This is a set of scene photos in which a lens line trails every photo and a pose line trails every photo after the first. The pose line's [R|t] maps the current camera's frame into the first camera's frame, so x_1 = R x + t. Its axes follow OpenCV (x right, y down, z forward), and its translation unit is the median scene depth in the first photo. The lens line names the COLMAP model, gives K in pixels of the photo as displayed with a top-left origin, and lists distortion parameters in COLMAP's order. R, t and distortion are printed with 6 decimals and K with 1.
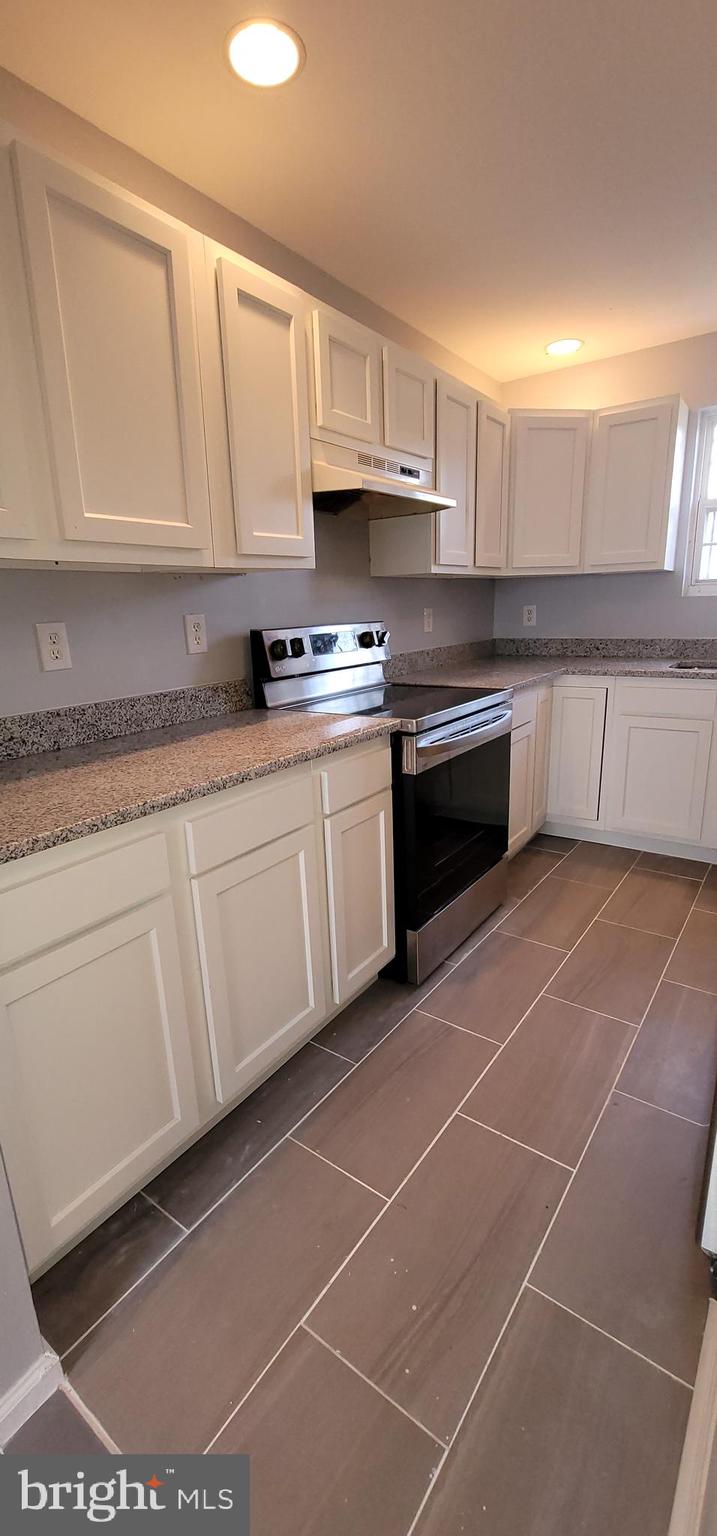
lens RADIAL K [[624.0, 0, 350.0], [0, 624.0, 770.9], [0, 0, 1]] dist [-0.010637, 0.001876]
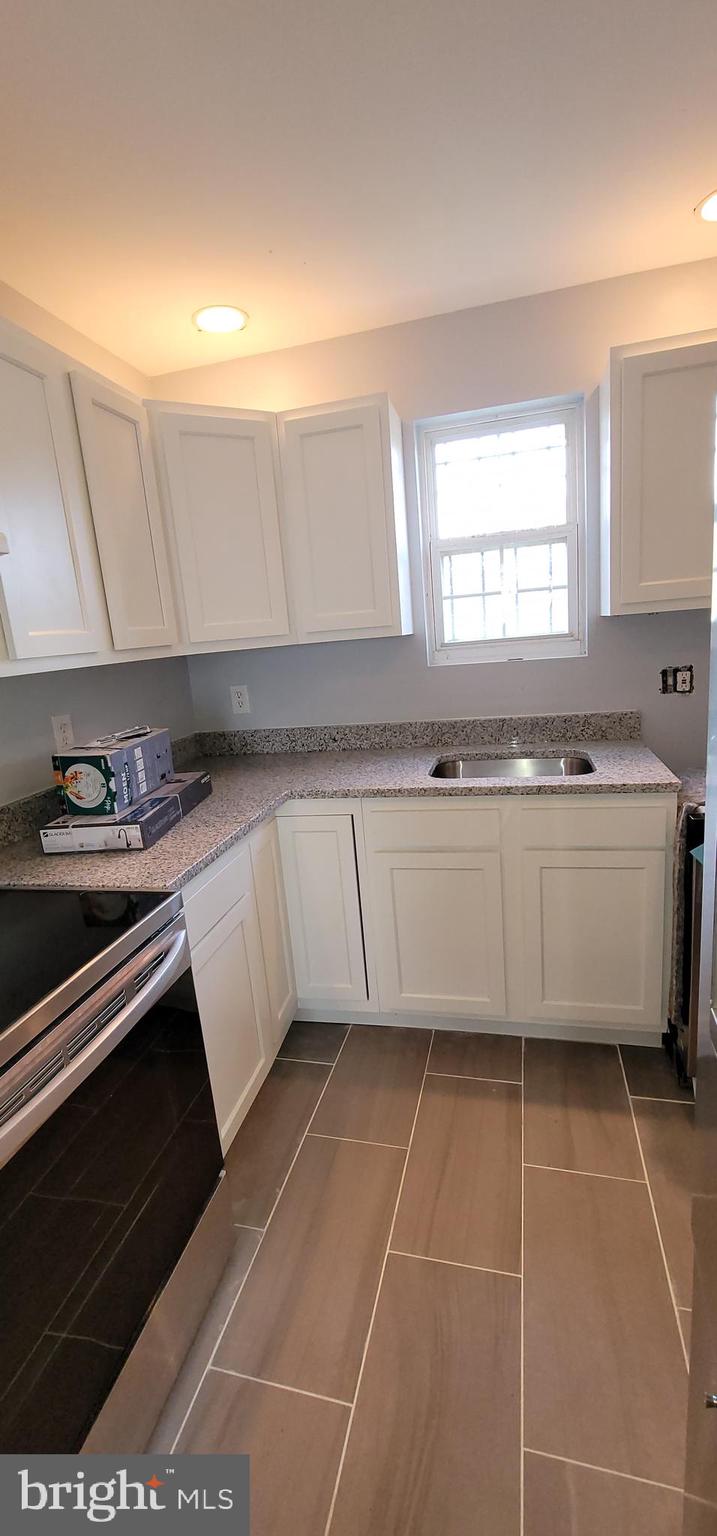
lens RADIAL K [[624.0, 0, 350.9], [0, 624.0, 772.9], [0, 0, 1]] dist [-0.010637, 0.001876]
pose [[0.927877, -0.126981, 0.350599, 0.261696], [0.147072, 0.988635, -0.031166, -0.225992], [-0.342656, 0.080481, 0.936007, 0.529751]]
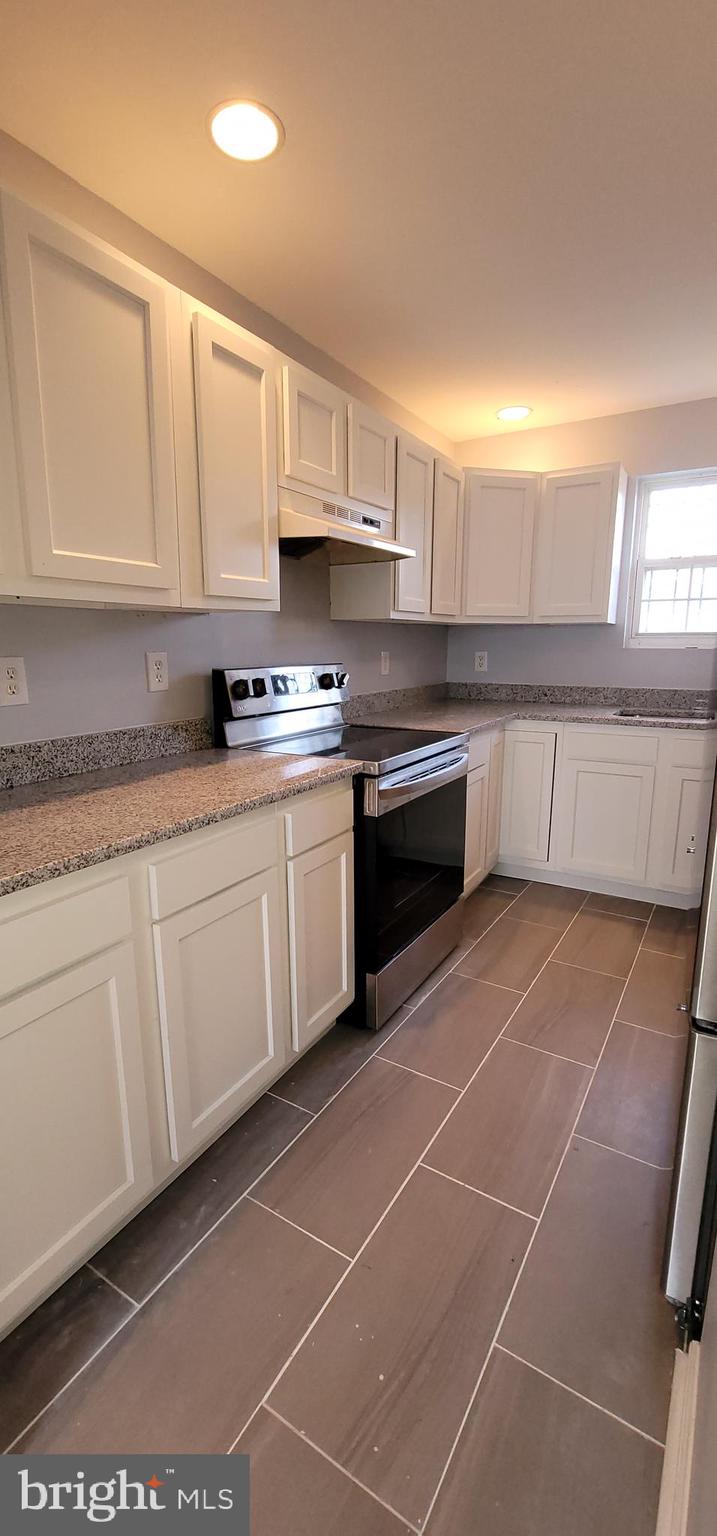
lens RADIAL K [[624.0, 0, 349.6], [0, 624.0, 770.6], [0, 0, 1]] dist [-0.010637, 0.001876]
pose [[0.996466, 0.015535, 0.082548, -0.021777], [-0.010555, 0.998117, -0.060423, -0.006190], [-0.083331, 0.059339, 0.994754, -0.001121]]
